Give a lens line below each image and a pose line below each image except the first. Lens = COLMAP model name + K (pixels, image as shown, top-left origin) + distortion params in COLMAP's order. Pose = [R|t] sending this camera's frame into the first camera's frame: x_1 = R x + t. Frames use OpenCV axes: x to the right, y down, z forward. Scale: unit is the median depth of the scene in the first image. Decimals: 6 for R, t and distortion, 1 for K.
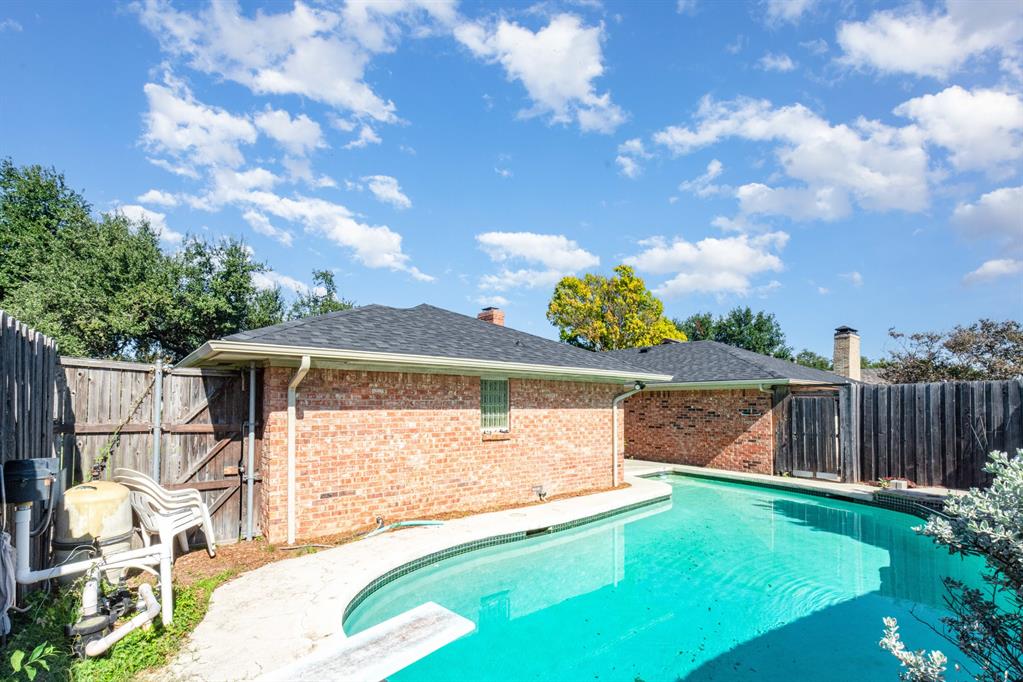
lens RADIAL K [[471.8, 0, 497.3], [0, 471.8, 395.0], [0, 0, 1]] dist [0.002456, -0.000049]
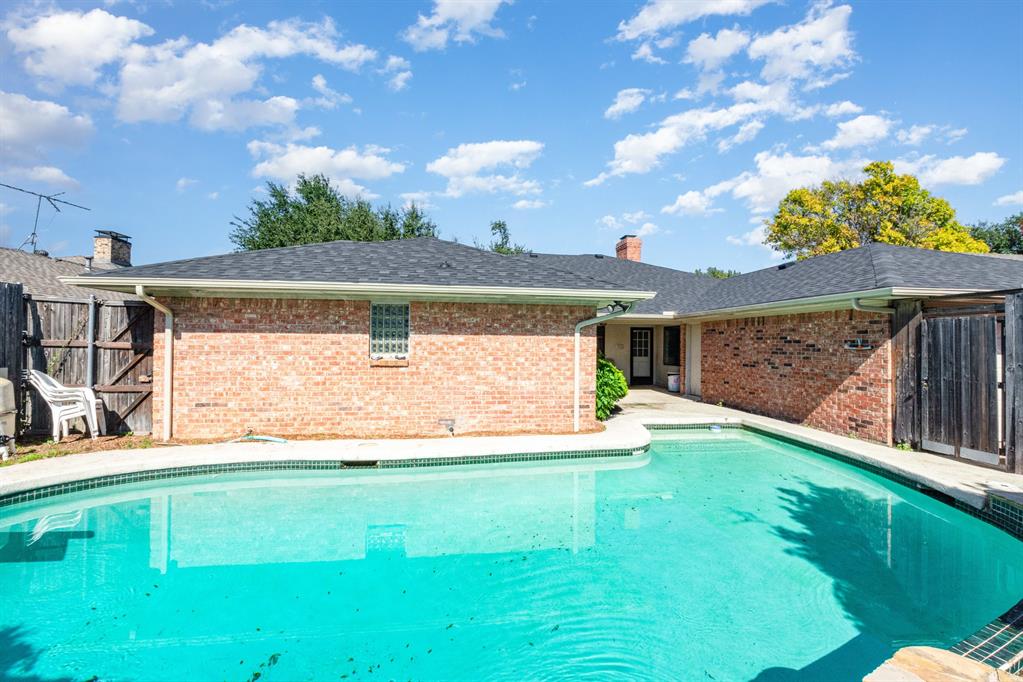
lens RADIAL K [[442.6, 0, 512.2], [0, 442.6, 343.7], [0, 0, 1]] dist [-0.001529, -0.000201]
pose [[0.855419, 0.004093, -0.517920, 0.716416], [0.004947, 0.999859, 0.016072, 0.037983], [0.517913, -0.016310, 0.855278, 0.378308]]
